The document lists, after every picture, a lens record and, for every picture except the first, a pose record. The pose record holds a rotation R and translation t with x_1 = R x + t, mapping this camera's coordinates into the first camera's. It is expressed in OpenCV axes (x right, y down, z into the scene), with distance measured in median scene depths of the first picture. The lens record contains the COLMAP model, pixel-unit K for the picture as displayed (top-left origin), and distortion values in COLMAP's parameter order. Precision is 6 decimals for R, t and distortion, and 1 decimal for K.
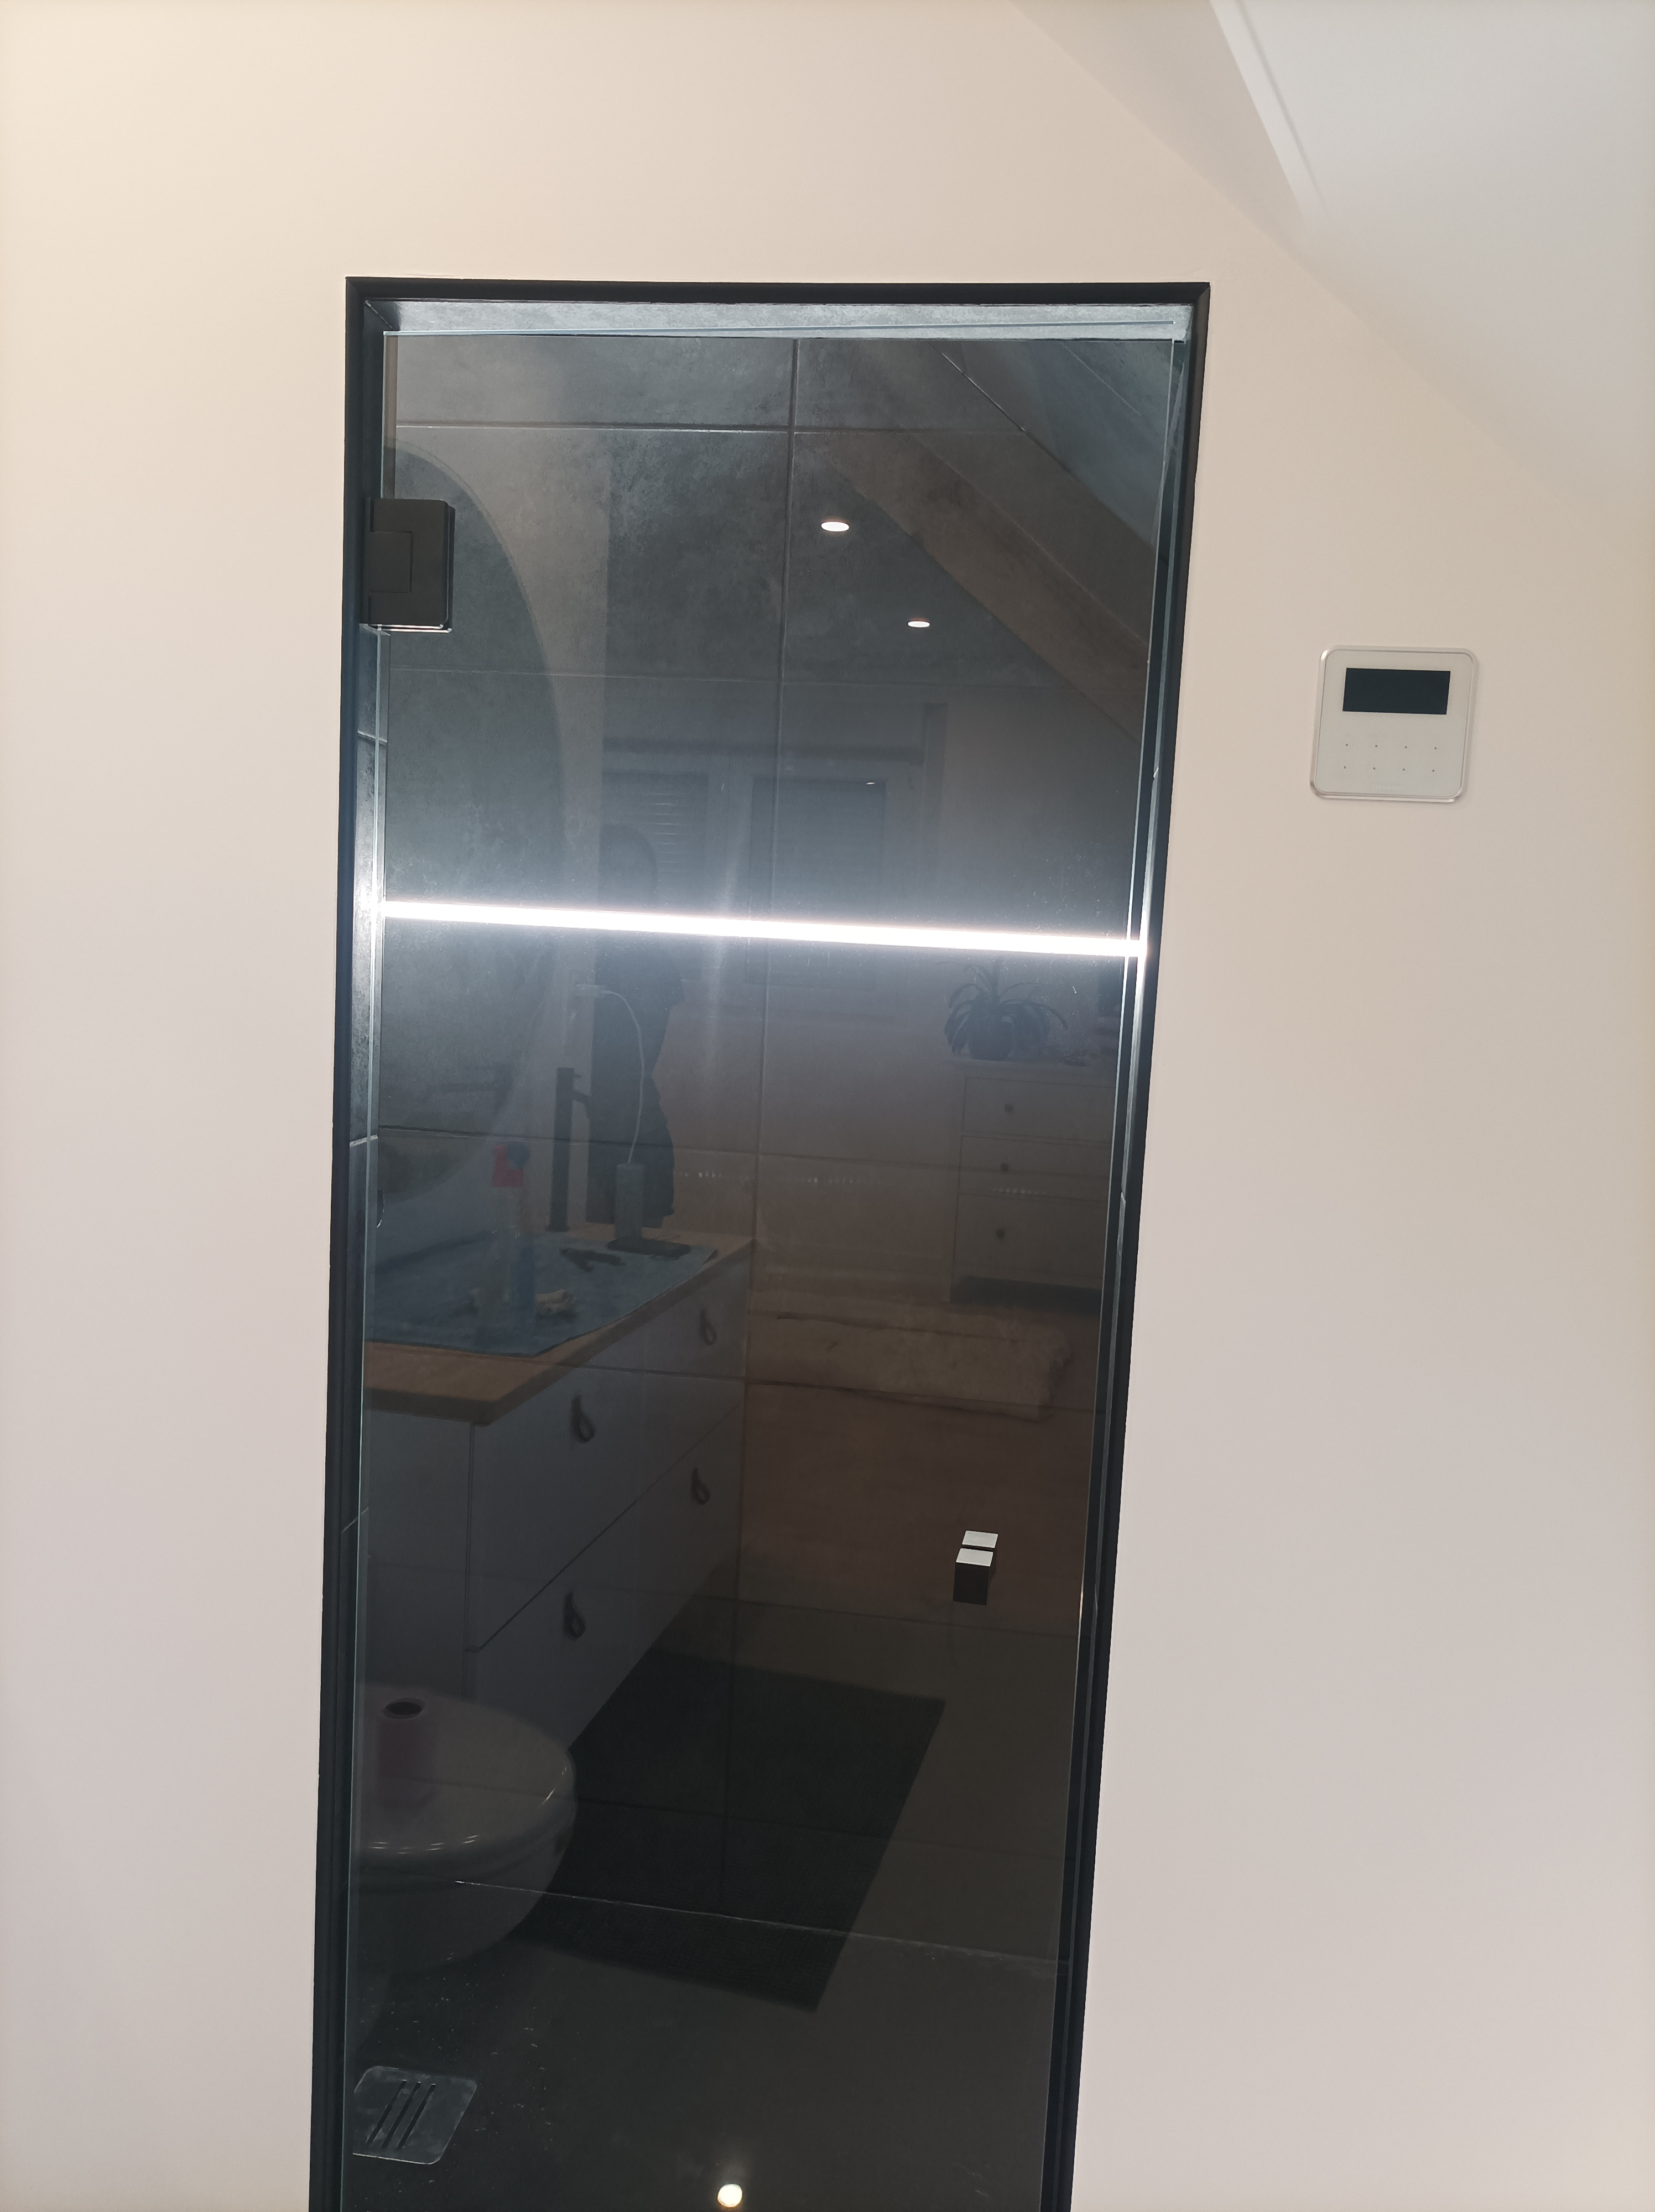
lens RADIAL K [[1599.3, 0, 823.8], [0, 1599.3, 1067.3], [0, 0, 1]] dist [0.008506, 0.001119]
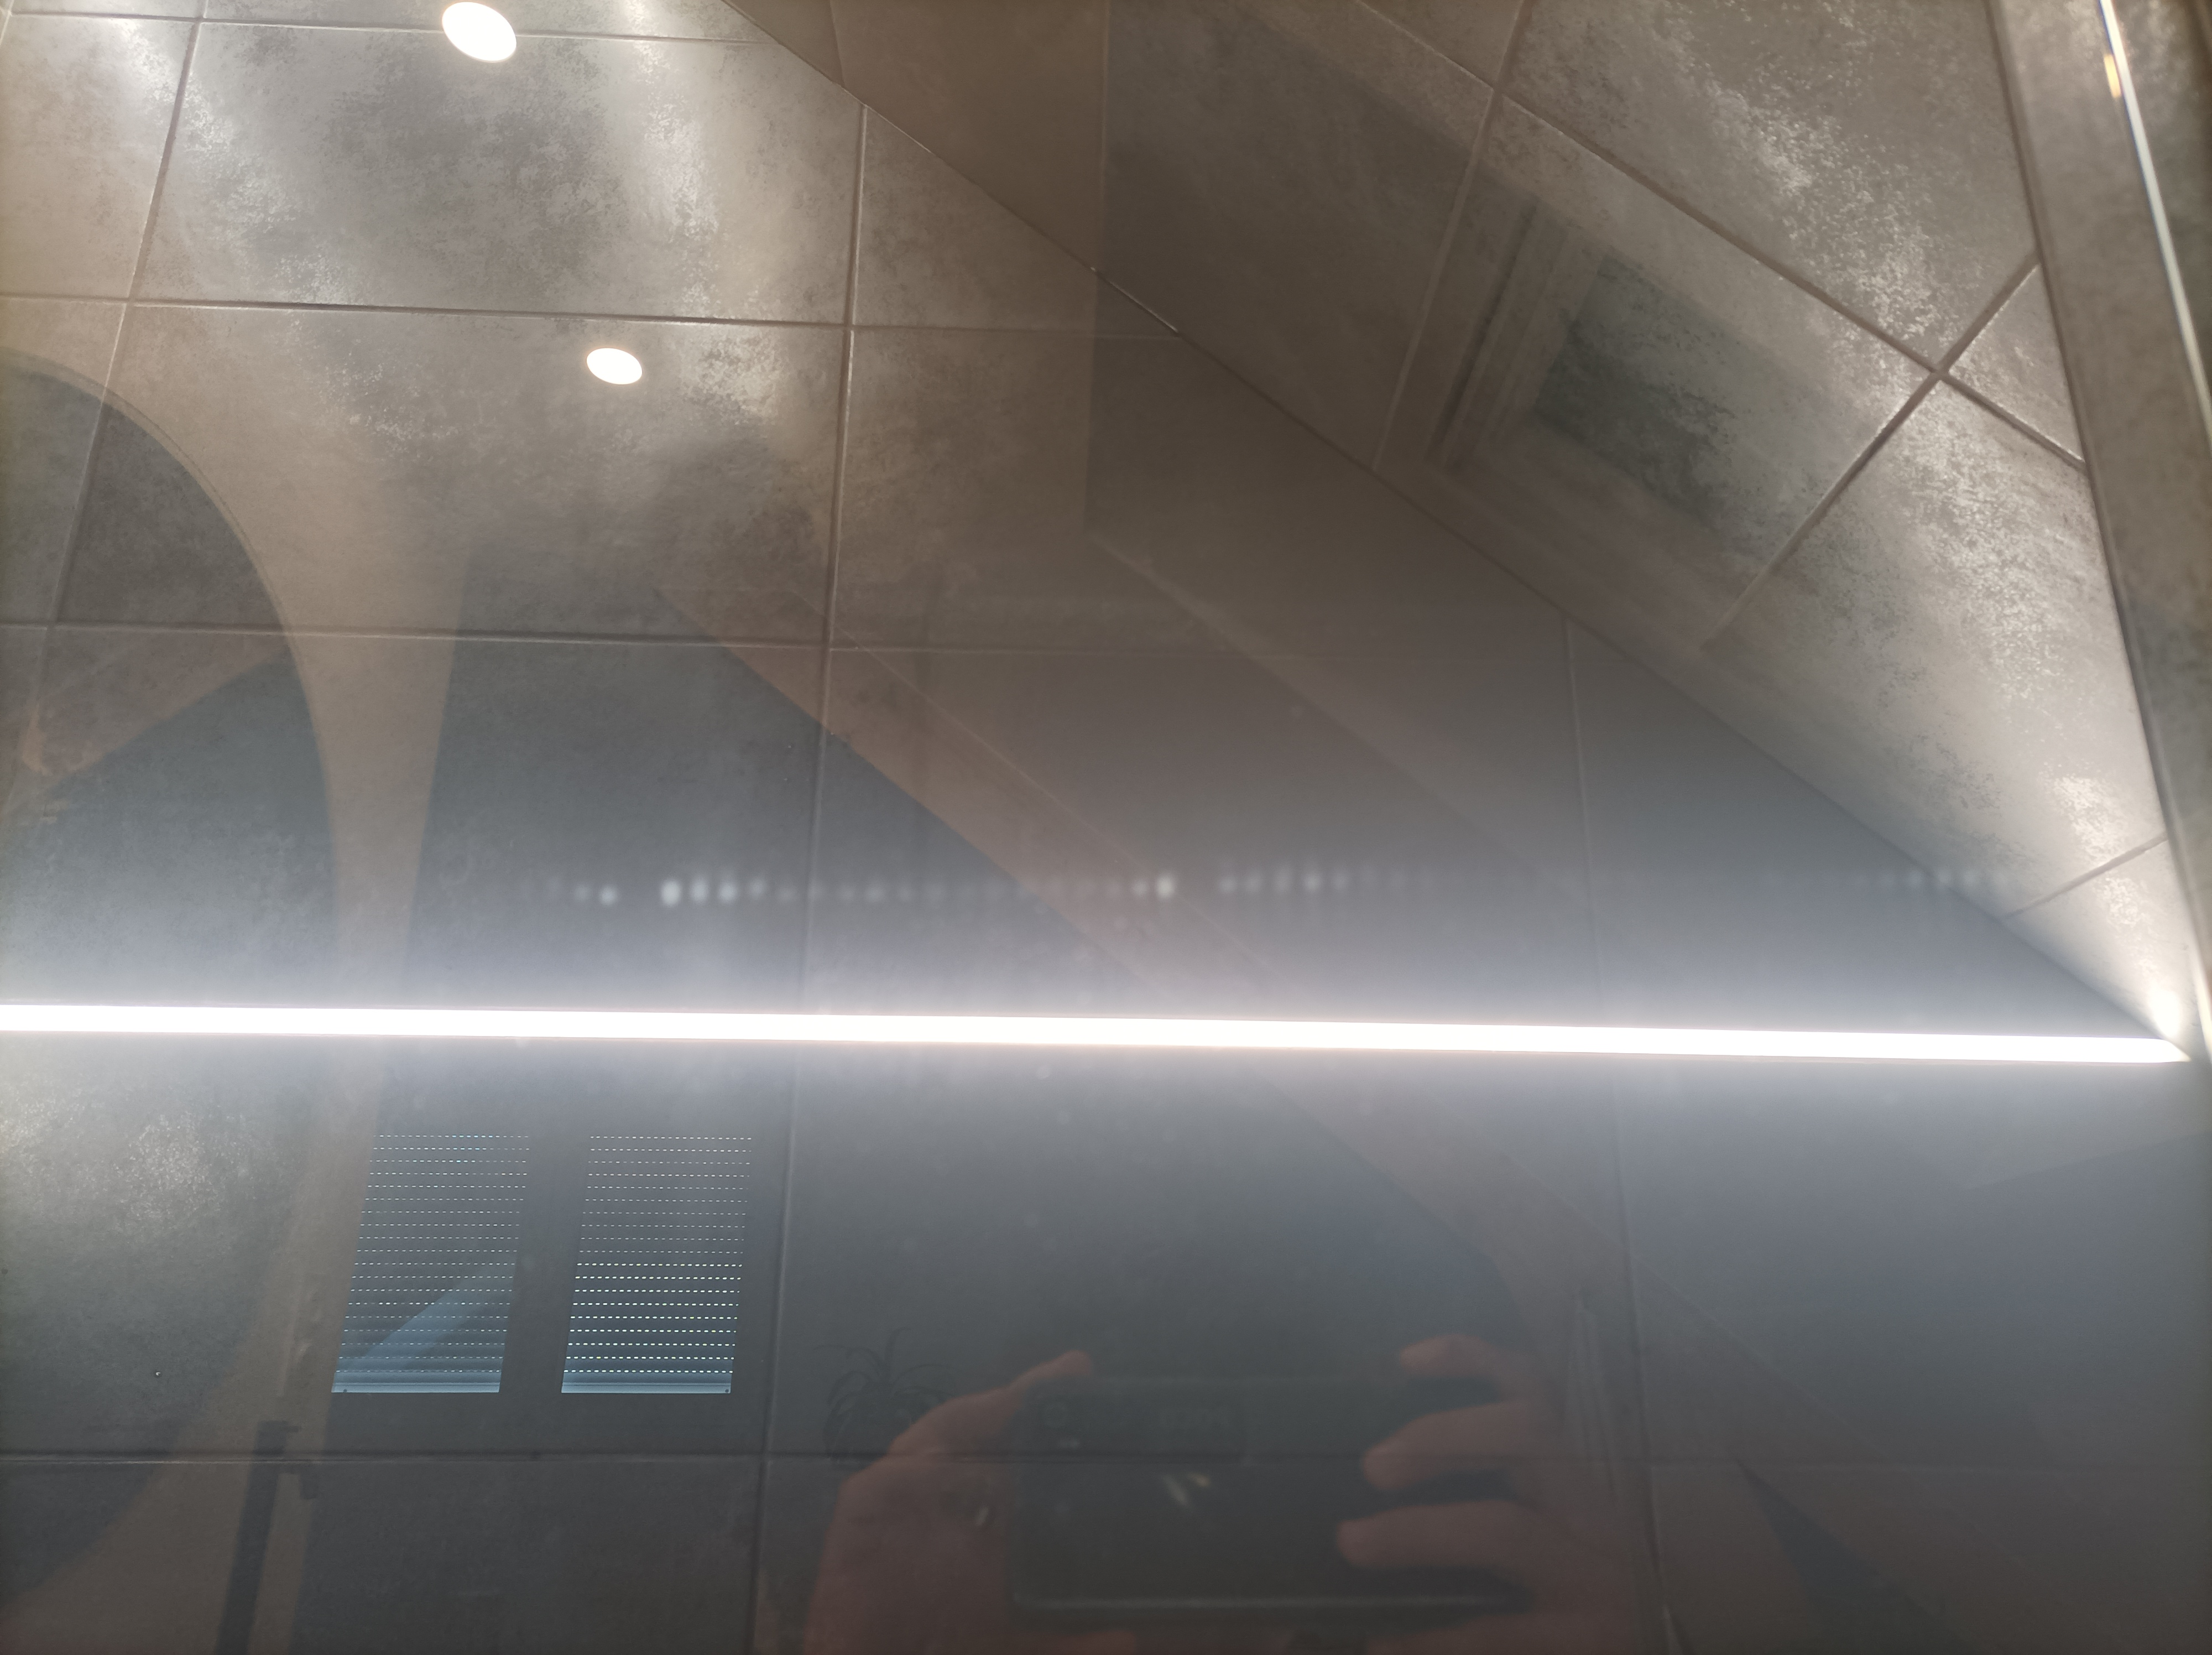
lens RADIAL K [[1618.6, 0, 1112.5], [0, 1618.6, 773.8], [0, 0, 1]] dist [0.028033, -0.031553]
pose [[0.985922, 0.015146, 0.166520, -0.021407], [0.056868, 0.906146, -0.419124, 0.079929], [-0.157240, 0.422693, 0.892528, 0.434050]]
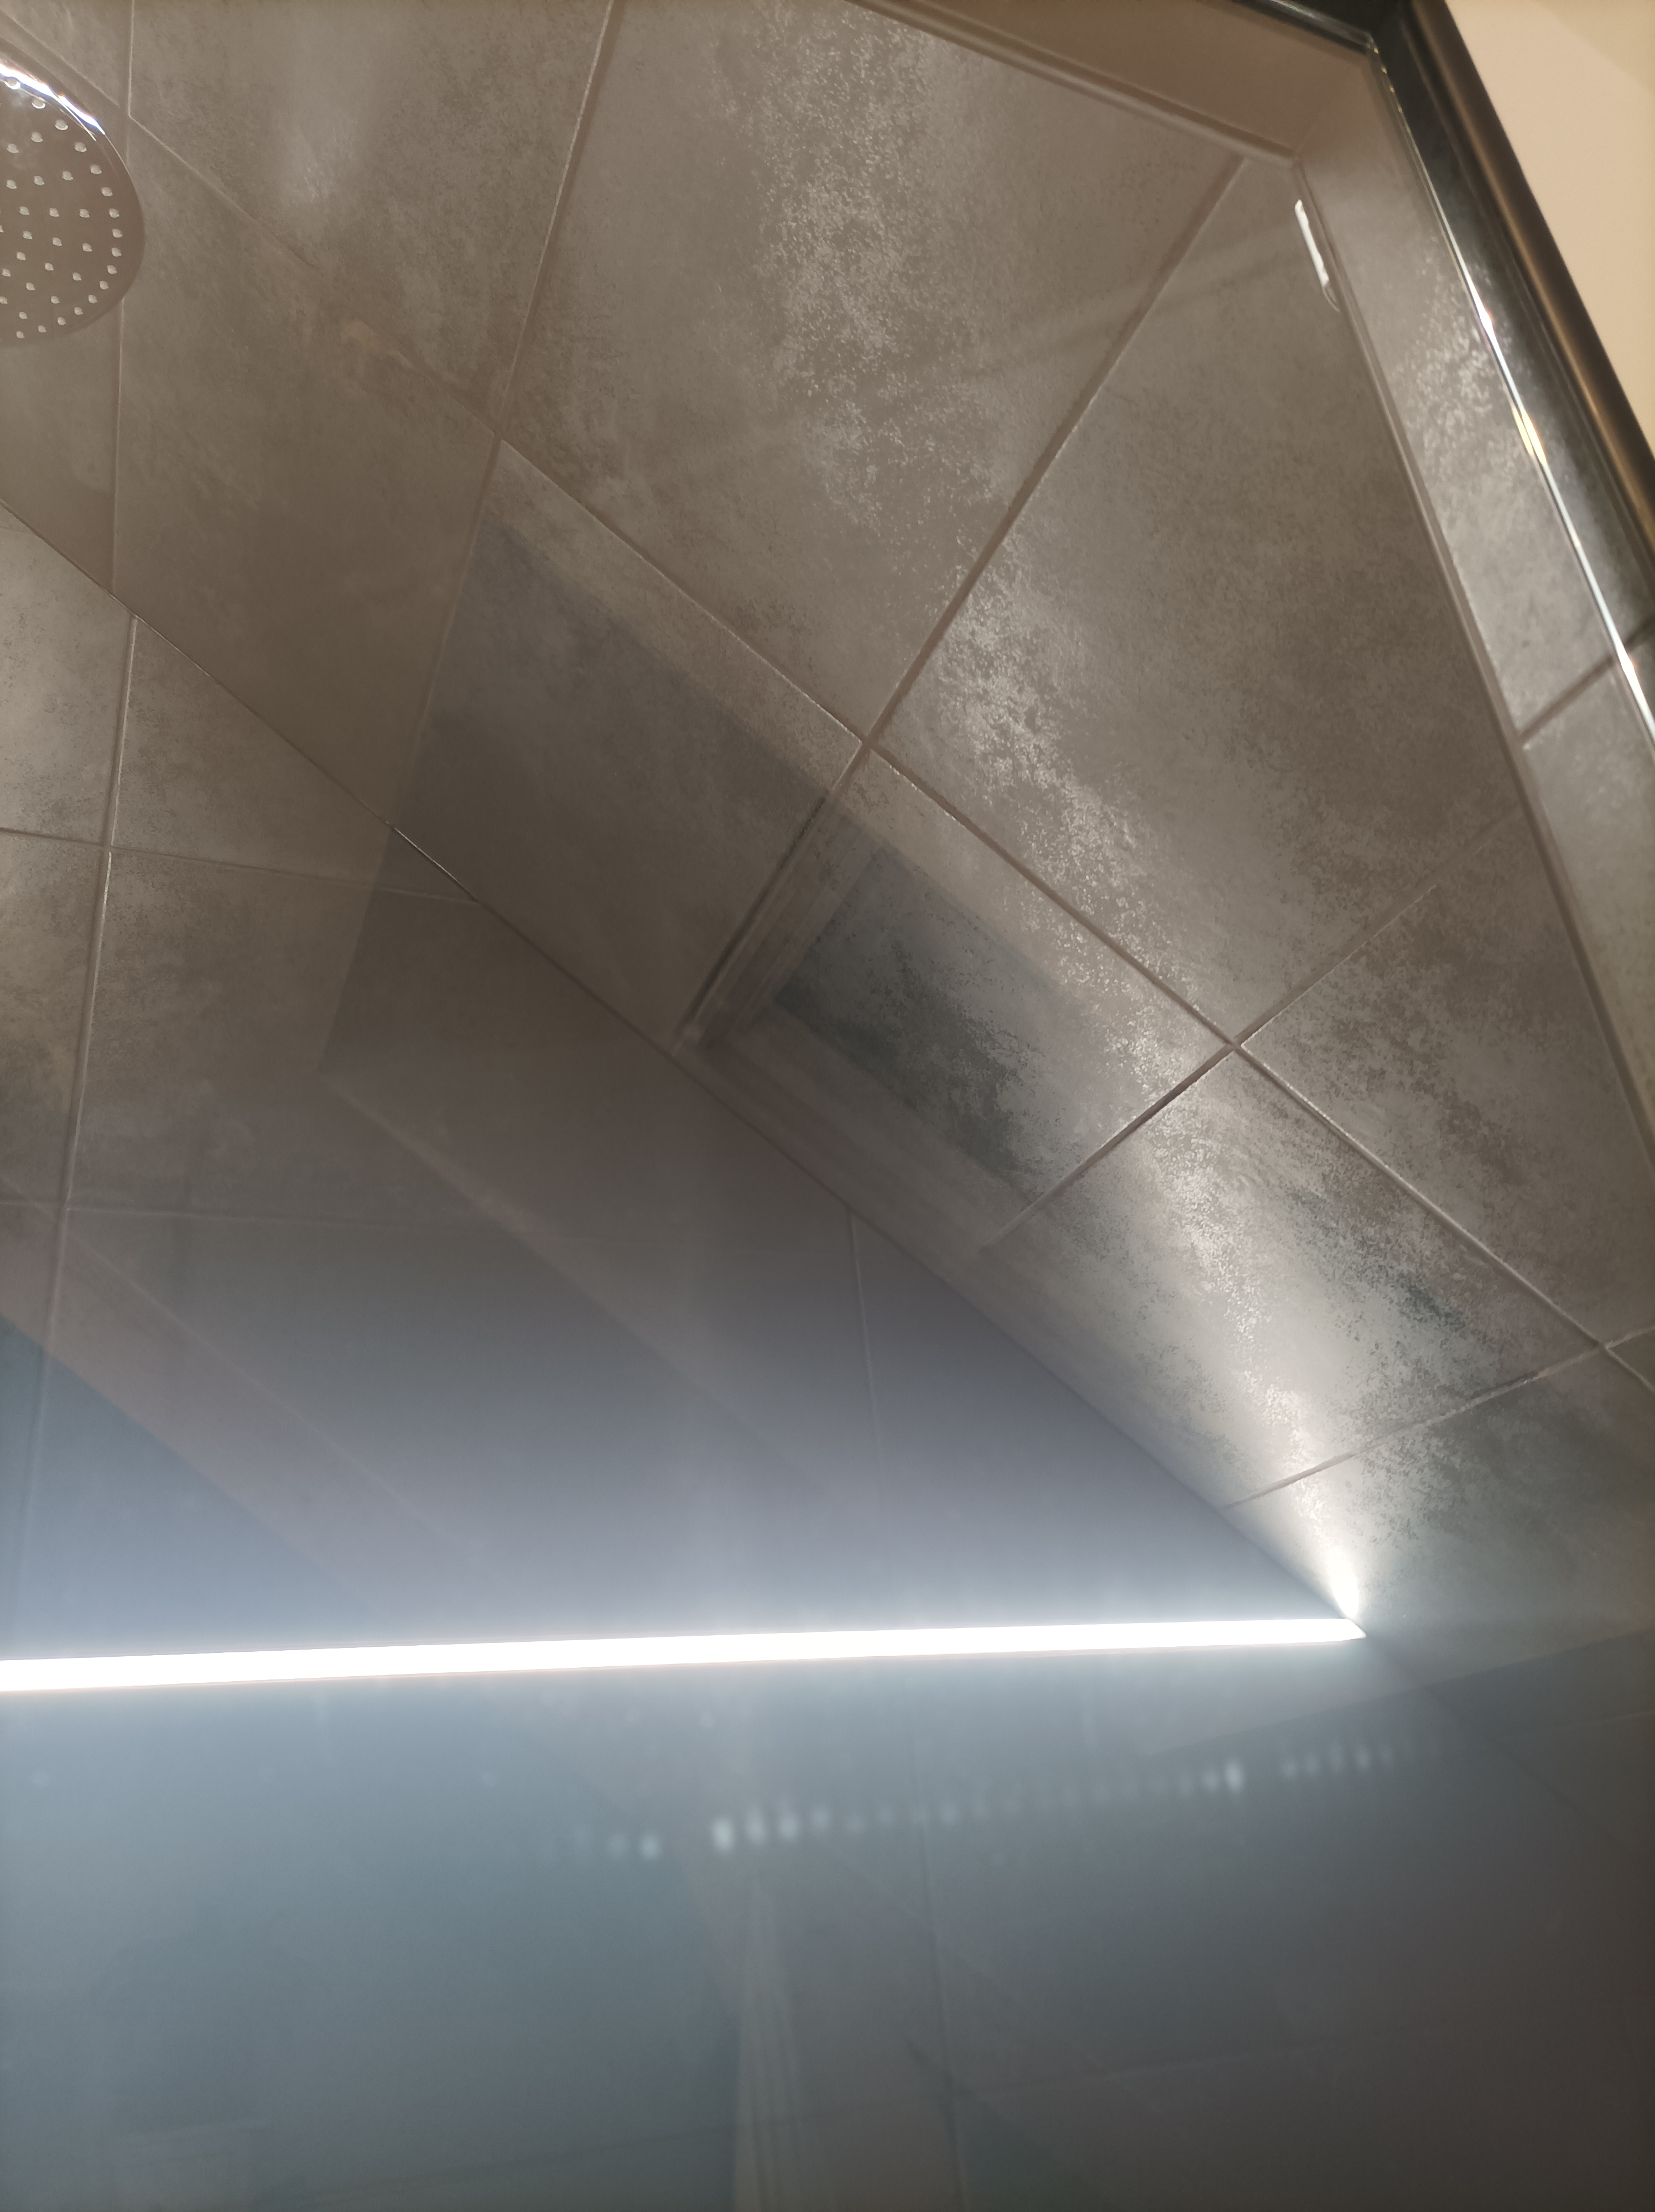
lens RADIAL K [[1599.3, 0, 823.8], [0, 1599.3, 1067.3], [0, 0, 1]] dist [0.008506, 0.001119]
pose [[0.853443, 0.113748, 0.508623, -0.091280], [0.181702, 0.849729, -0.494919, 0.039795], [-0.488488, 0.514803, 0.704527, 0.459962]]
